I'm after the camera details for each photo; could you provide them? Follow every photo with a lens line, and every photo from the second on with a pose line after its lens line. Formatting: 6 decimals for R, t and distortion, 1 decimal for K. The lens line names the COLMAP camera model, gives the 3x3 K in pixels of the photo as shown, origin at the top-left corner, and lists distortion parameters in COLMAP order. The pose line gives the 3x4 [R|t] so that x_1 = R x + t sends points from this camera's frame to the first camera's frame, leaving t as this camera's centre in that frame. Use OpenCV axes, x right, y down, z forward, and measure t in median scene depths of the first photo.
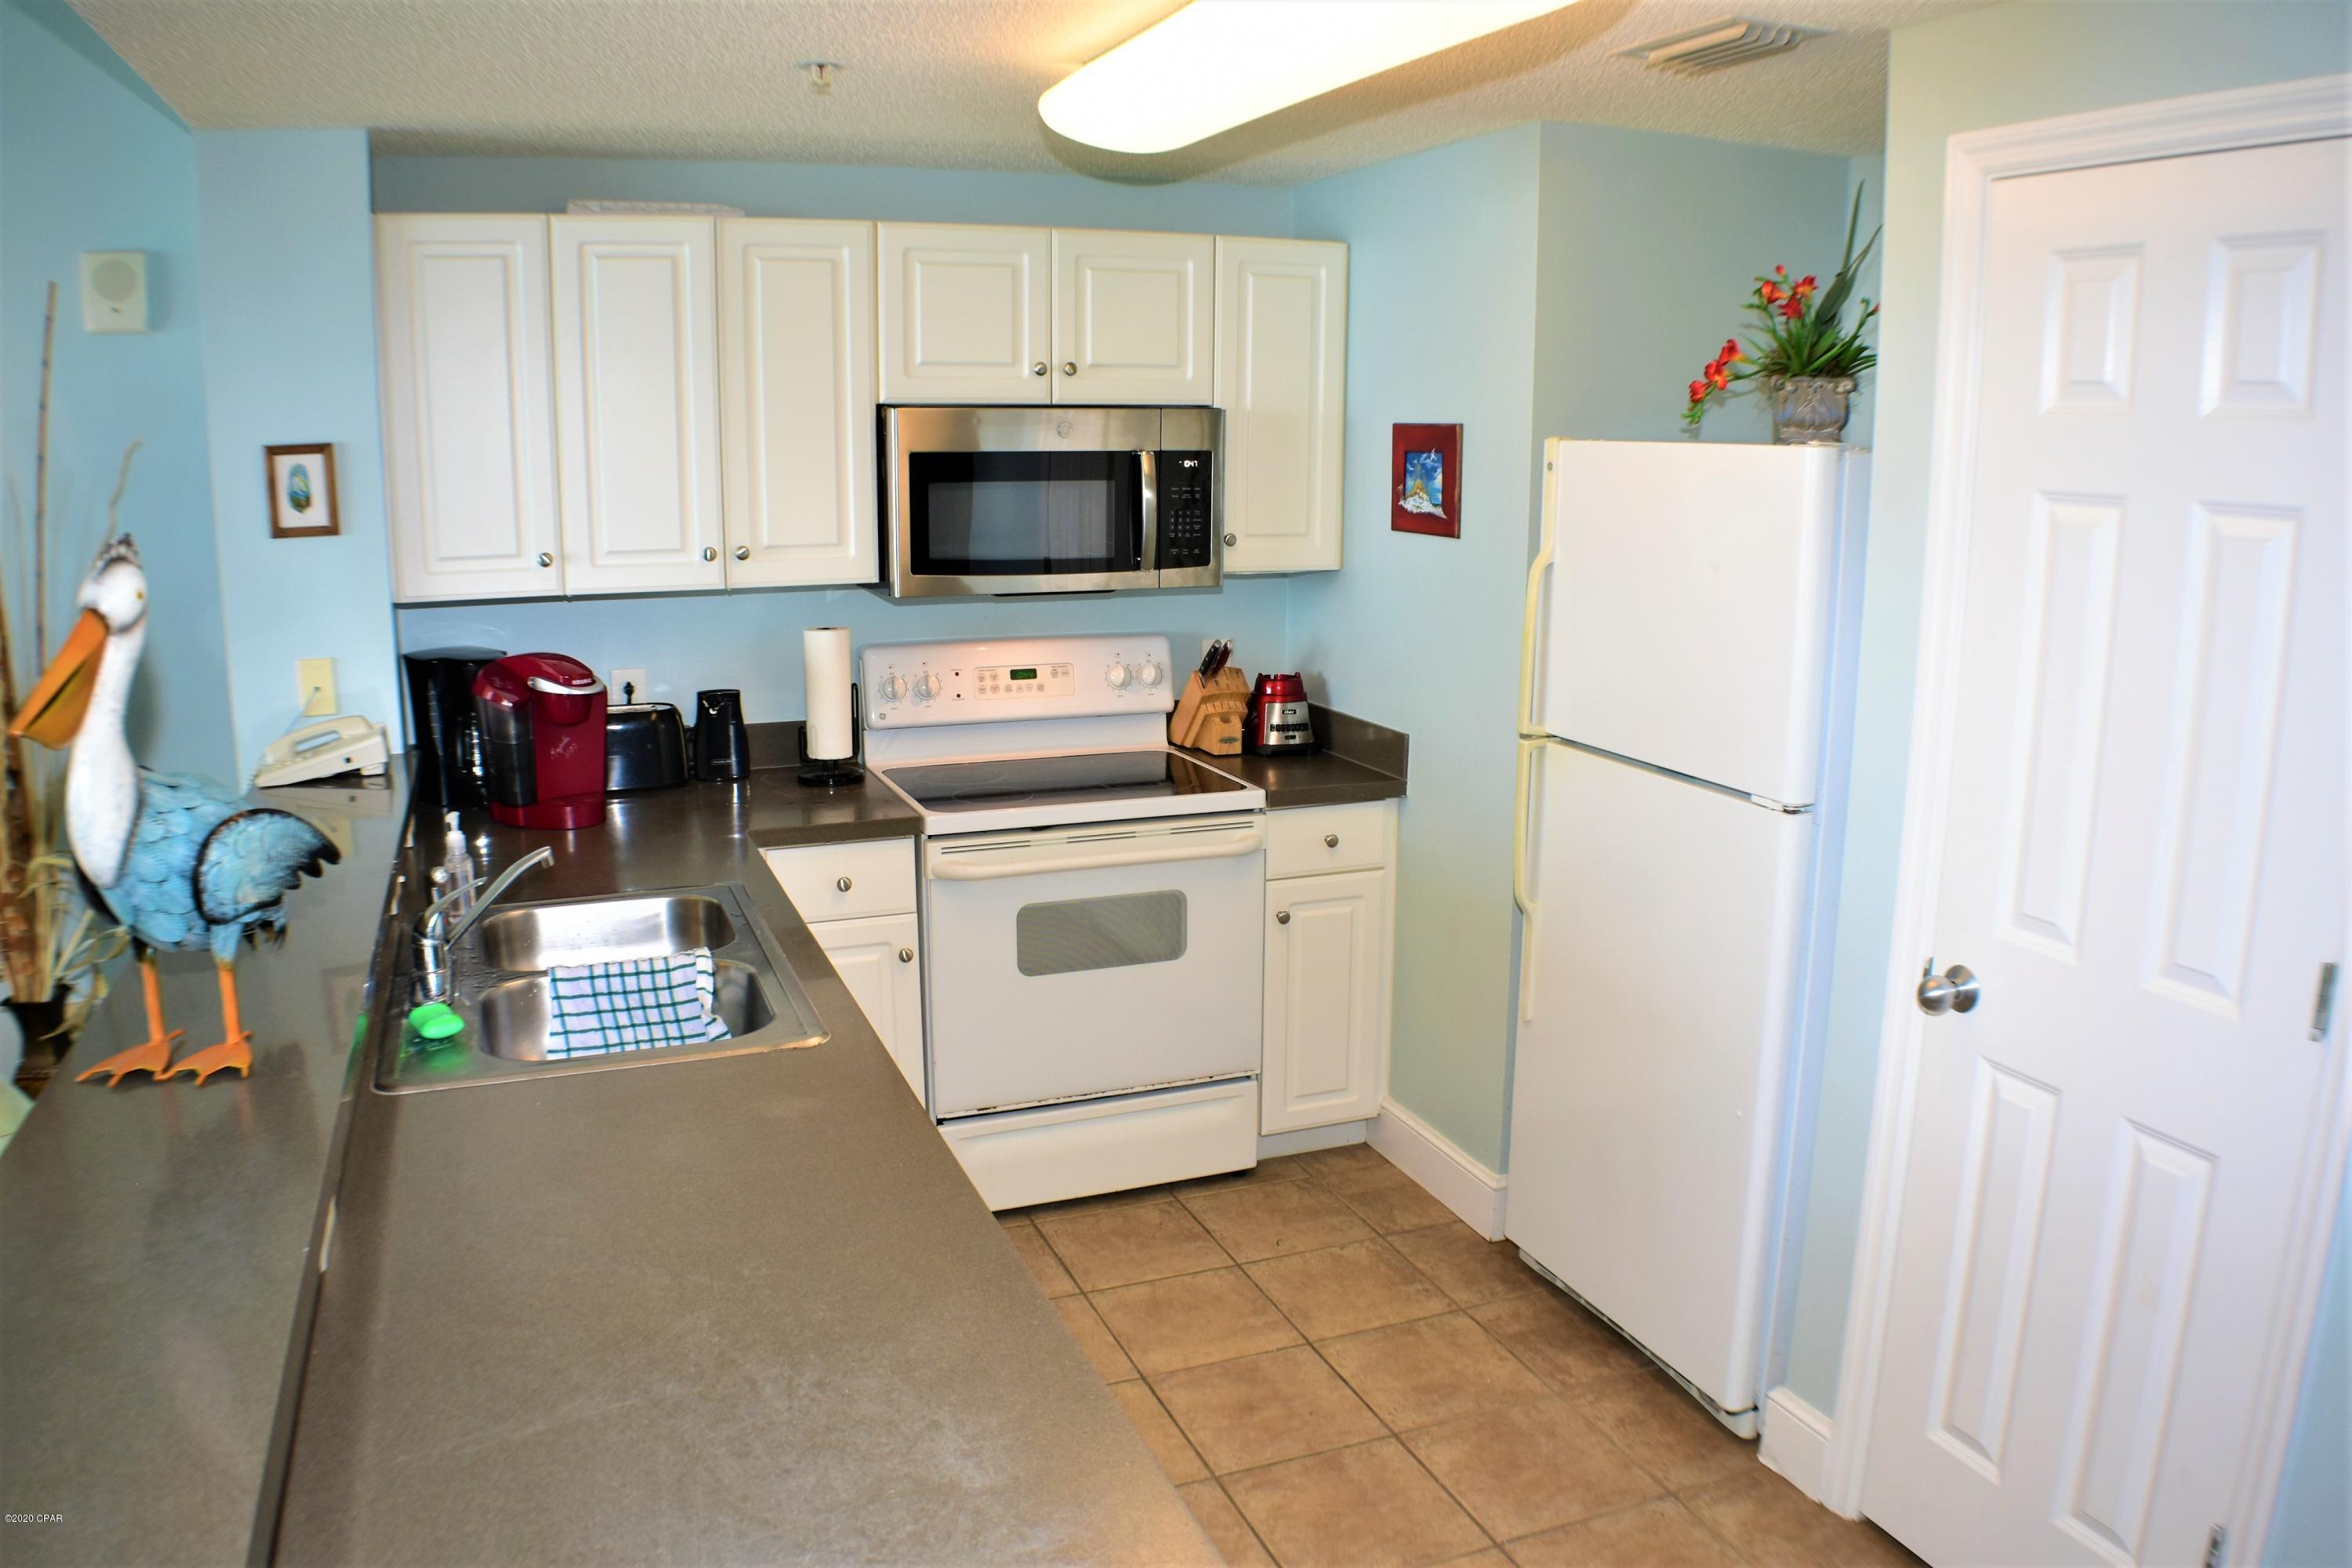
lens RADIAL K [[1725.8, 0, 1147.4], [0, 1725.8, 792.7], [0, 0, 1]] dist [-0.143084, 0.003108]
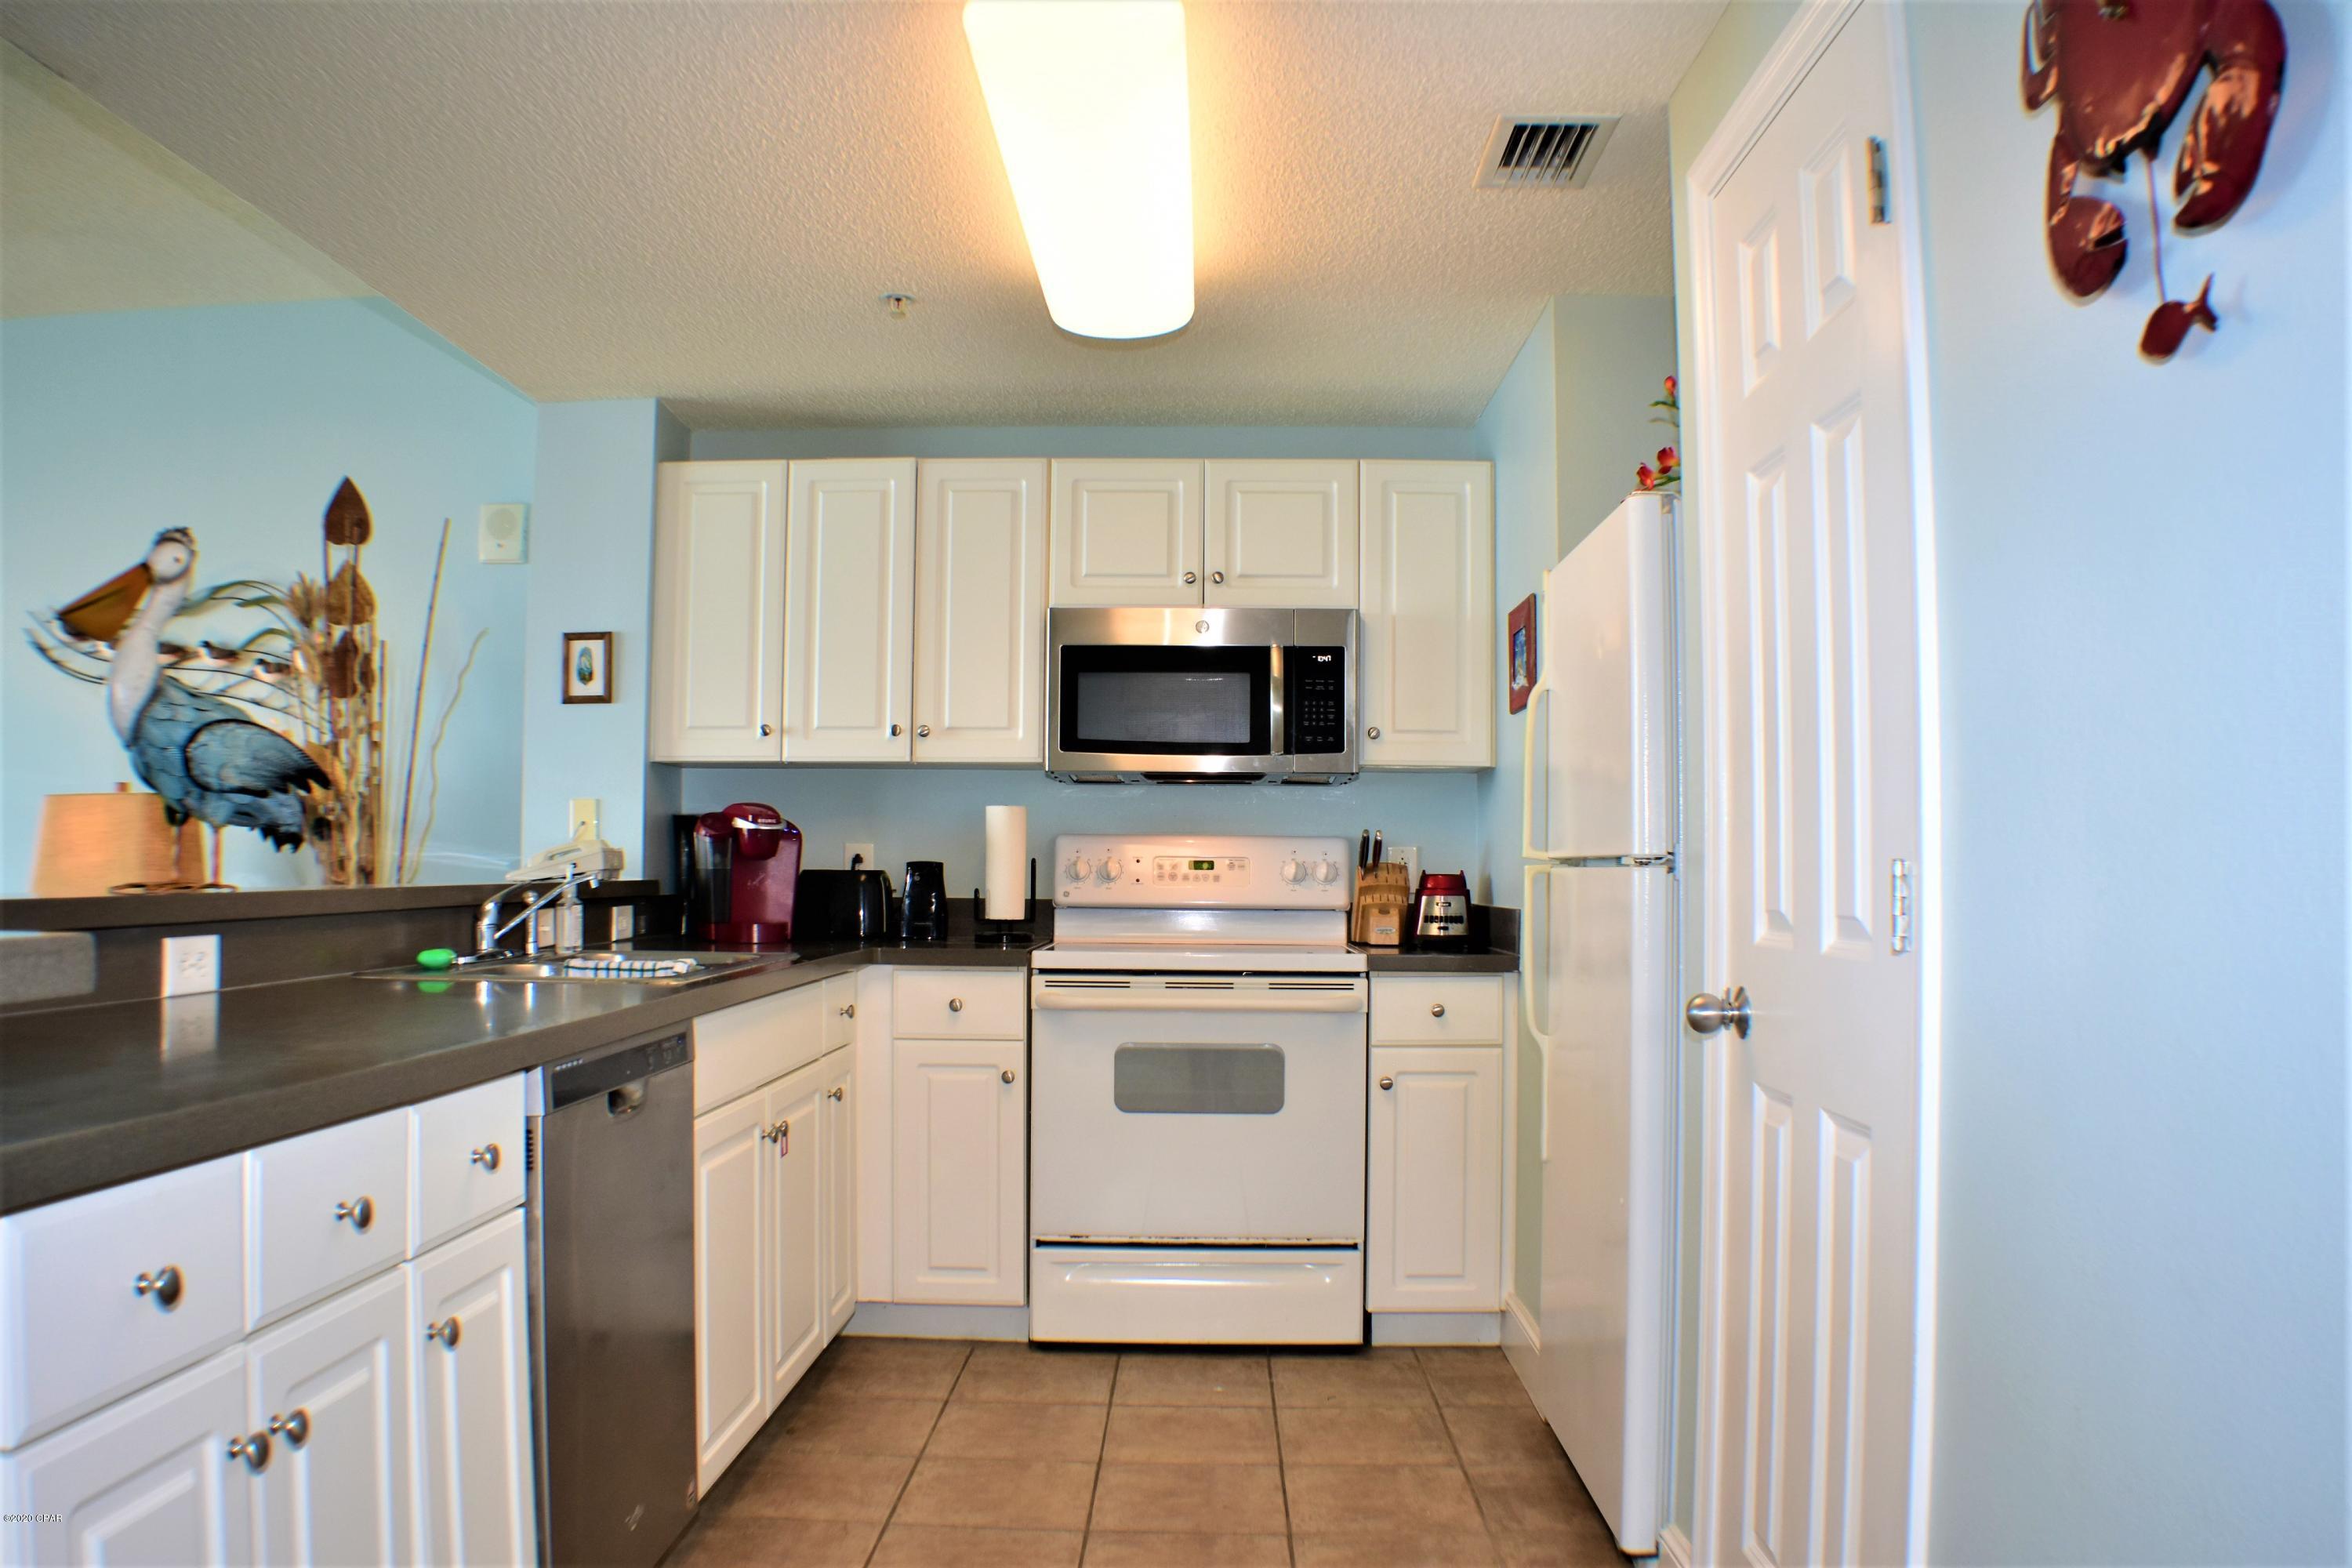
lens RADIAL K [[1725.8, 0, 1147.4], [0, 1725.8, 792.7], [0, 0, 1]] dist [-0.143084, 0.003108]
pose [[0.921026, -0.010099, -0.389370, 0.352083], [-0.088255, 0.968253, -0.233875, 0.158452], [0.379371, 0.249769, 0.890895, 0.006949]]
